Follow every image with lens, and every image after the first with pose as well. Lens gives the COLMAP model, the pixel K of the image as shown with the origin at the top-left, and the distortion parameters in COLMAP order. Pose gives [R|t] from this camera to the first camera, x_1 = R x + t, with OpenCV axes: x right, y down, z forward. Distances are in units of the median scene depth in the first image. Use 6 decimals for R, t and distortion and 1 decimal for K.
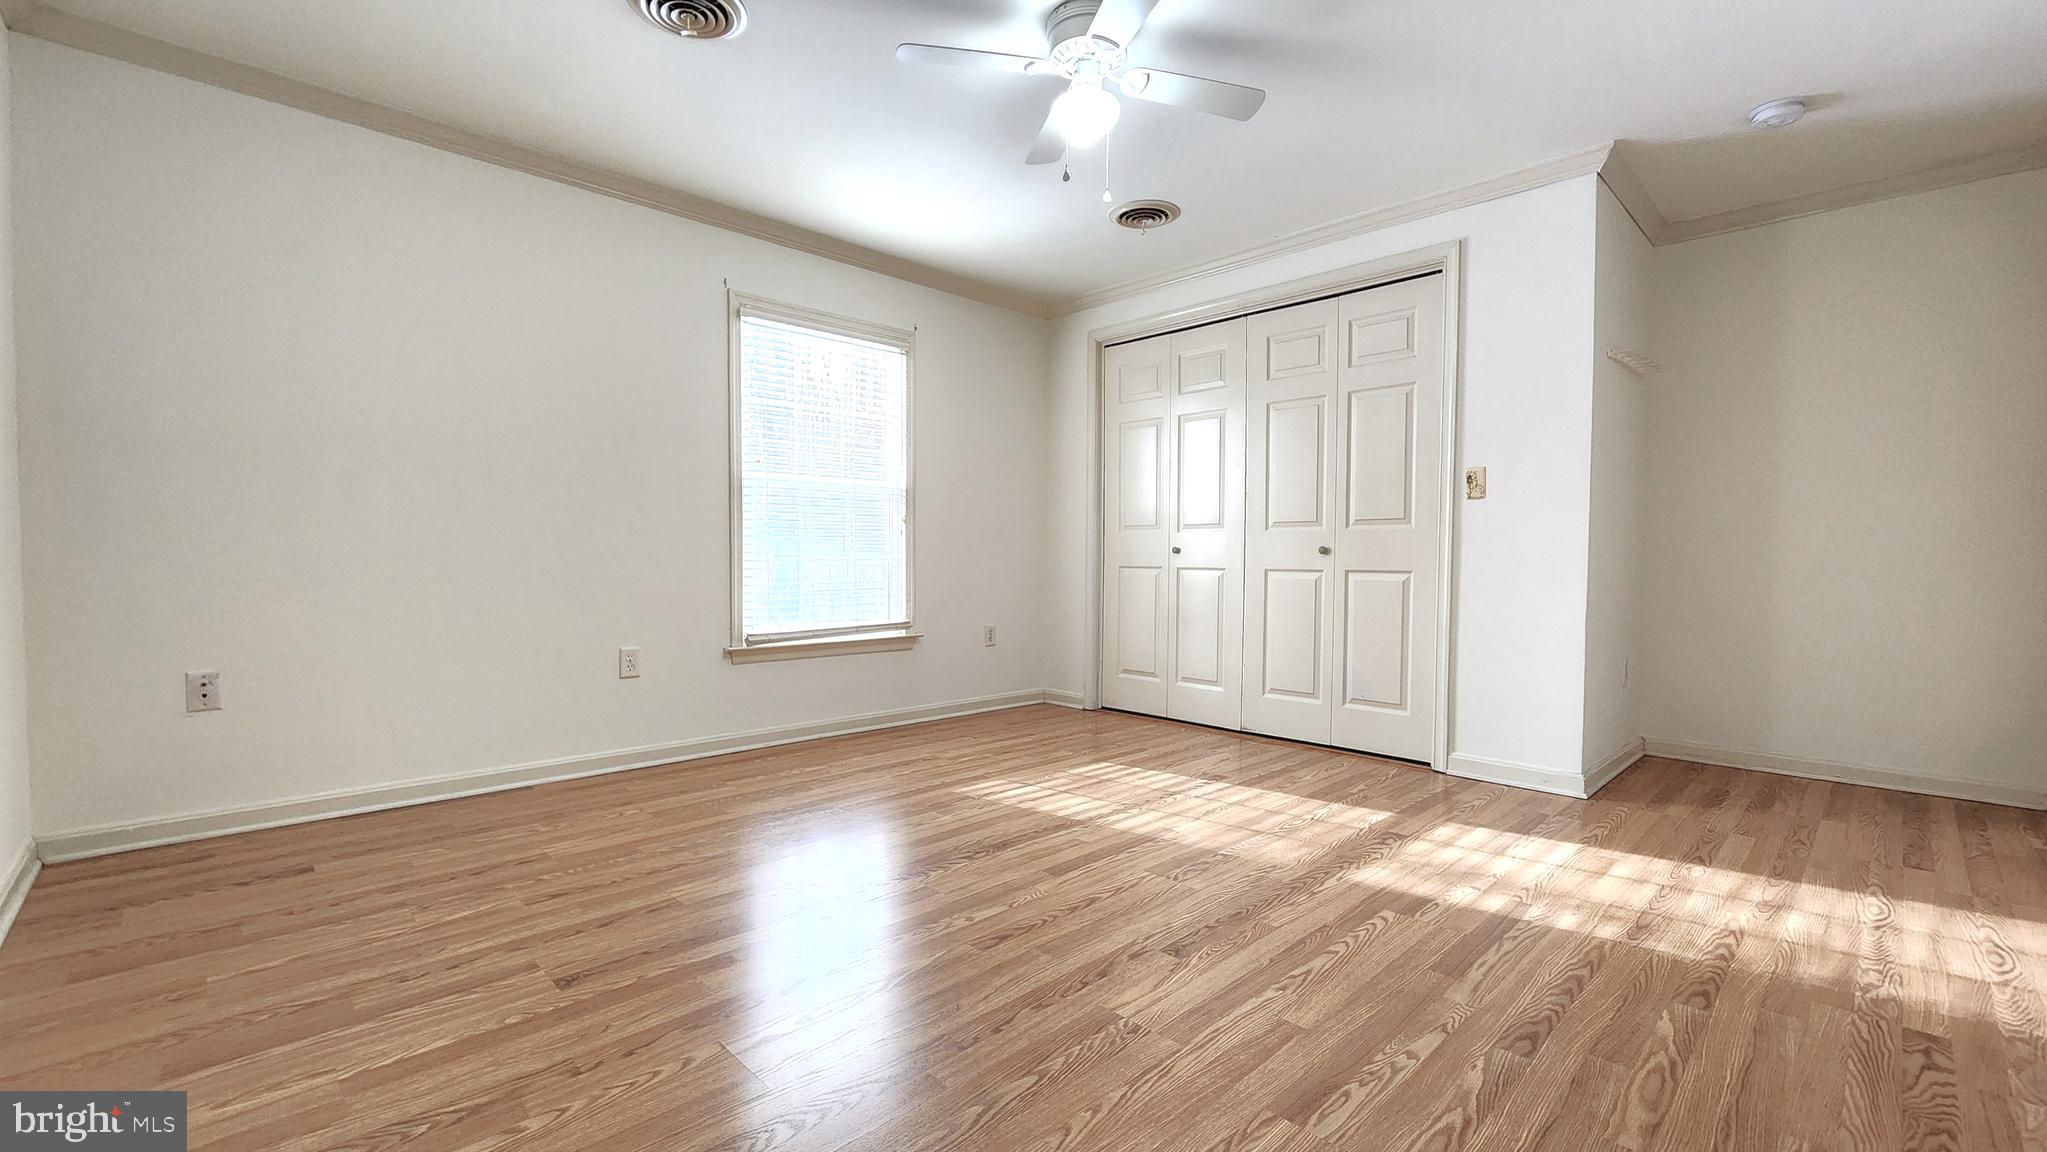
lens RADIAL K [[835.1, 0, 1028.6], [0, 835.1, 586.7], [0, 0, 1]] dist [-0.001197, 0.000857]
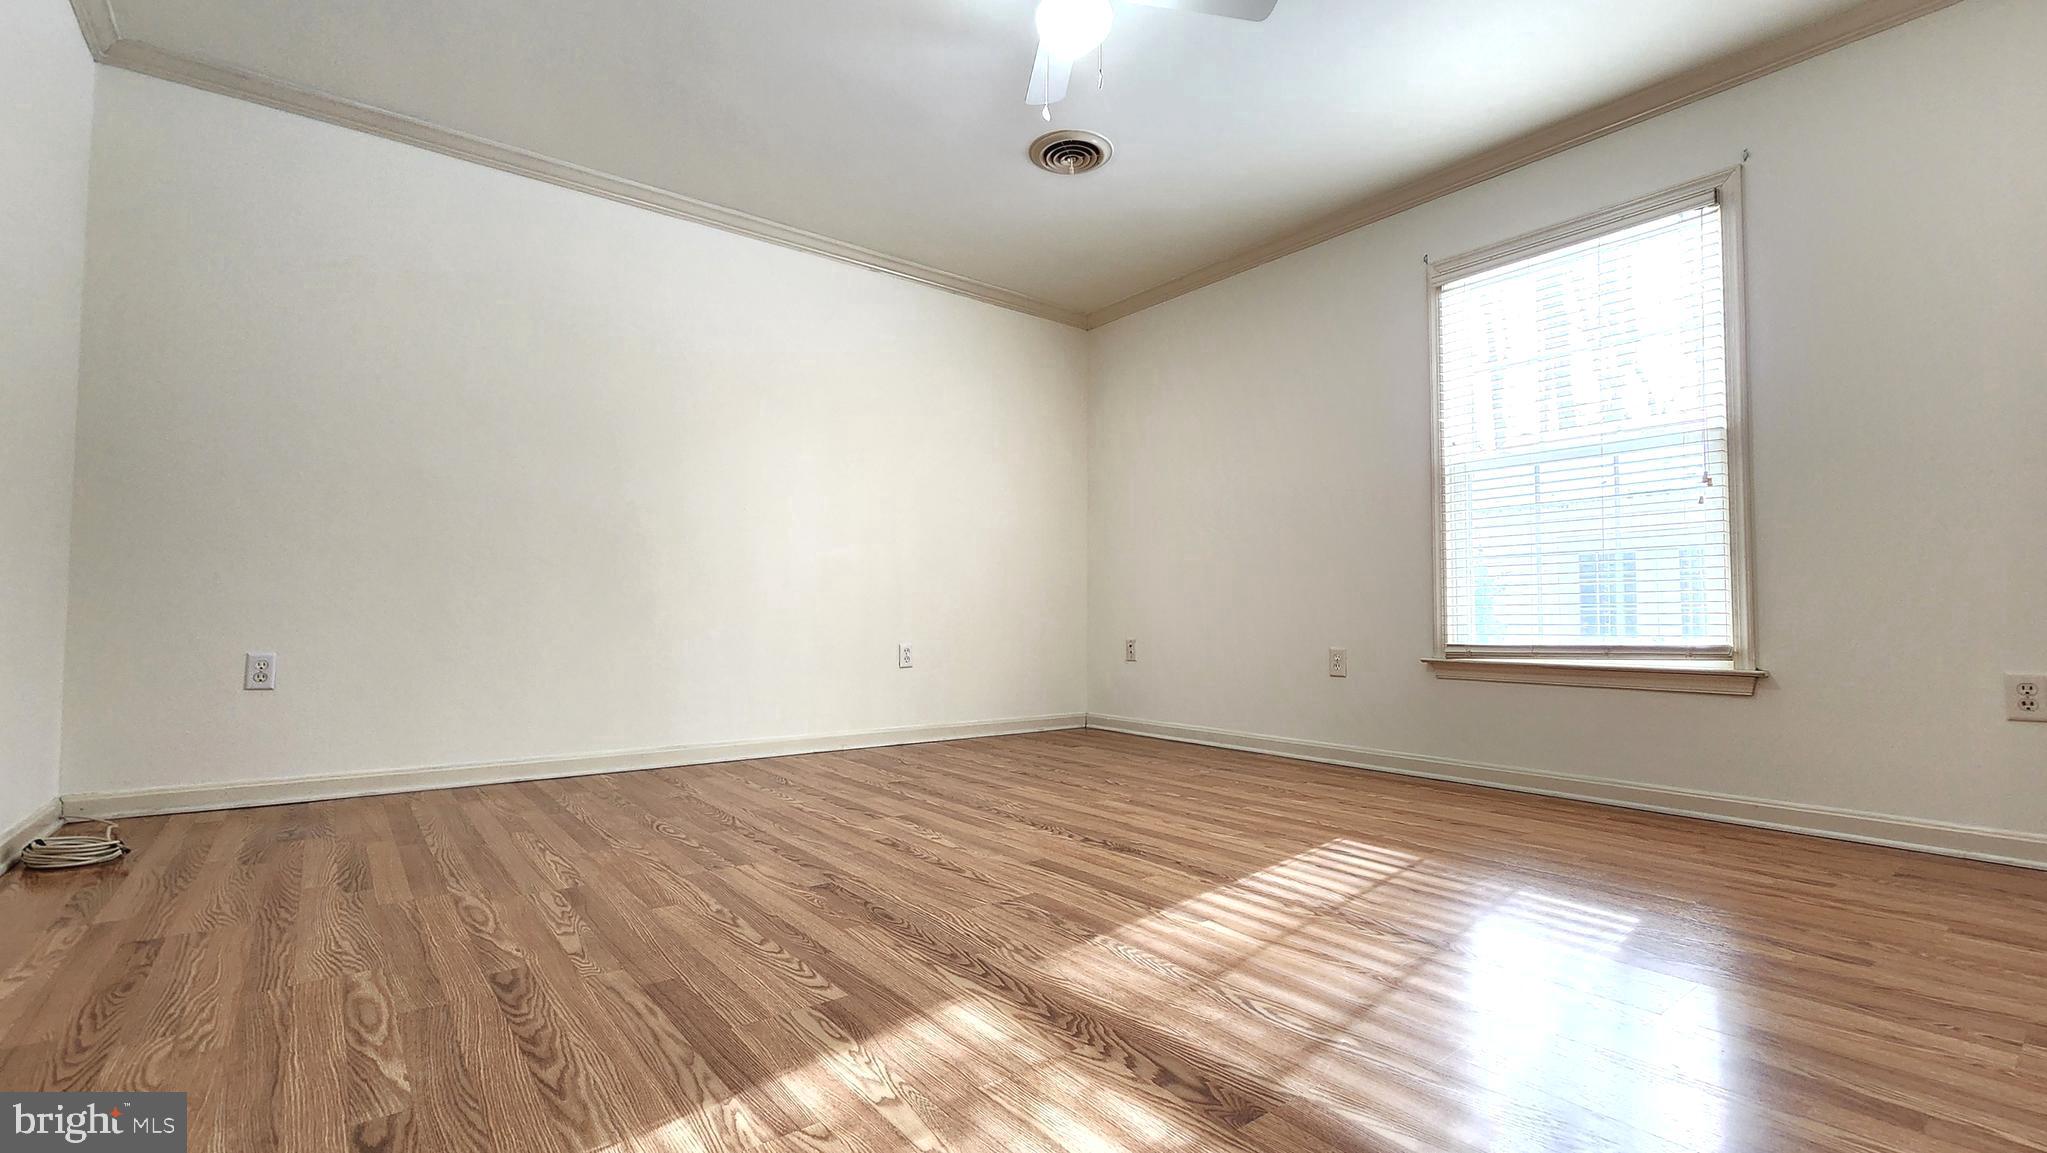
lens RADIAL K [[862.9, 0, 1020.3], [0, 862.9, 580.9], [0, 0, 1]] dist [0.008743, -0.000502]
pose [[-0.083060, -0.045811, -0.995491, 0.929513], [-0.037933, 0.998364, -0.042778, 0.073054], [0.995822, 0.034208, -0.084662, 0.993926]]
